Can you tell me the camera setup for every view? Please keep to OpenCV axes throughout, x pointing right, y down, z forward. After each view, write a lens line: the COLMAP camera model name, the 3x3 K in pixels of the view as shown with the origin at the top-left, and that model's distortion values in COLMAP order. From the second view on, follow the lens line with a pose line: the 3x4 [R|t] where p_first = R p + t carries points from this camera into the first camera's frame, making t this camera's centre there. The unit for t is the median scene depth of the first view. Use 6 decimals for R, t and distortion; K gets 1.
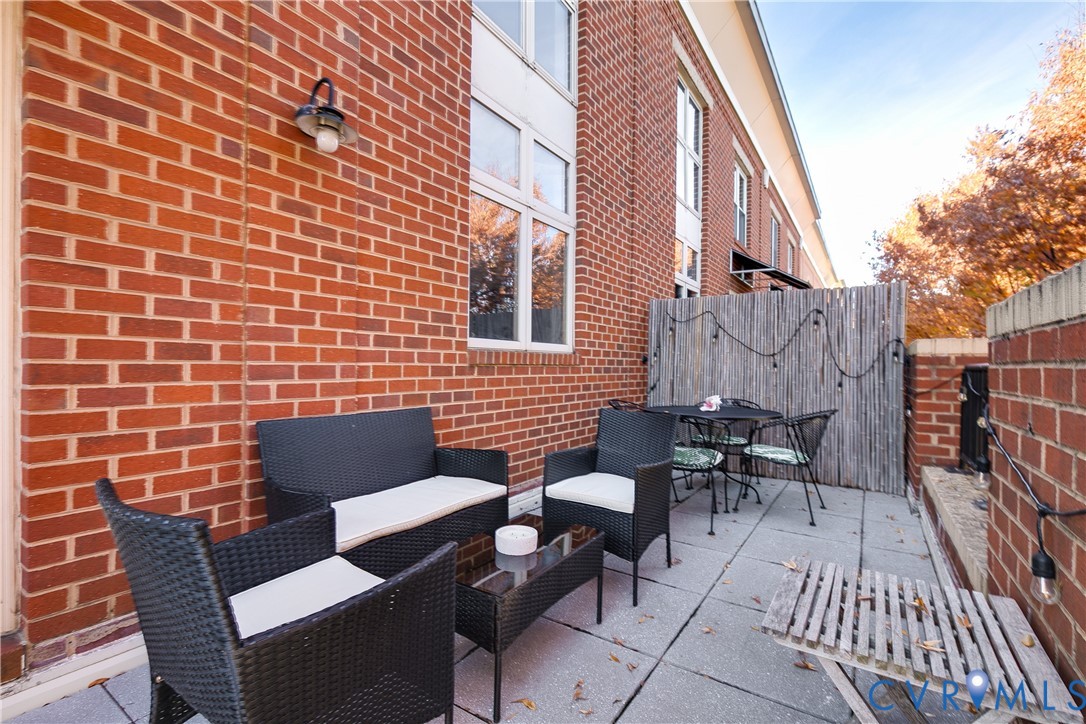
lens RADIAL K [[498.2, 0, 542.3], [0, 498.2, 366.1], [0, 0, 1]] dist [-0.023548, -0.000377]
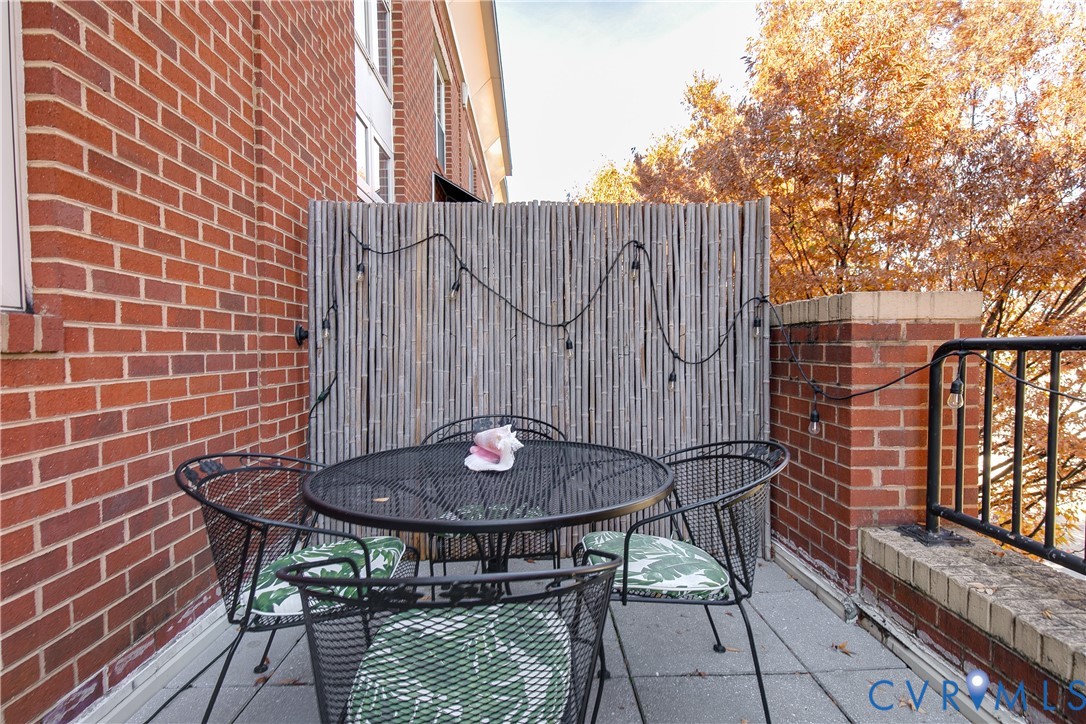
lens RADIAL K [[569.9, 0, 545.8], [0, 569.9, 368.2], [0, 0, 1]] dist [0.018406, 0.000041]
pose [[0.820468, -0.036816, 0.570506, 0.100727], [0.014880, 0.998961, 0.043065, -0.002659], [-0.571499, -0.026844, 0.820163, 0.494163]]
